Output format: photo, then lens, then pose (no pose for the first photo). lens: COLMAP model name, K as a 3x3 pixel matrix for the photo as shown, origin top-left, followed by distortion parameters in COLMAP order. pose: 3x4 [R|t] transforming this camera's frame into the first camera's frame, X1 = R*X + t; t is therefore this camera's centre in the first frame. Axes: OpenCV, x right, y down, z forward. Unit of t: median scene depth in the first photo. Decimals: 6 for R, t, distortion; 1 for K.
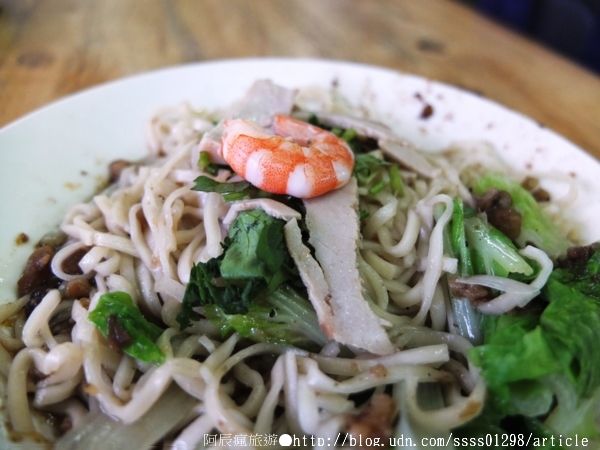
lens RADIAL K [[473.2, 0, 300.0], [0, 473.2, 225.0], [0, 0, 1]] dist [-0.034625, 0.000003]
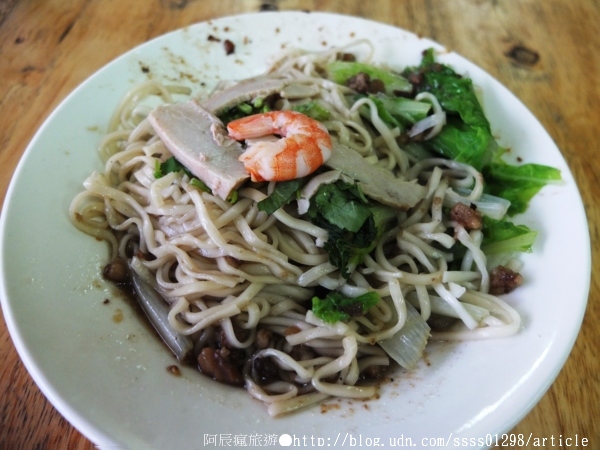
lens RADIAL K [[473.2, 0, 300.0], [0, 473.2, 225.0], [0, 0, 1]] dist [-0.034625, 0.000003]
pose [[0.513422, -0.716597, 0.472109, -0.795148], [0.542021, 0.697324, 0.468990, -0.593174], [-0.665290, 0.015103, 0.746432, 0.011083]]
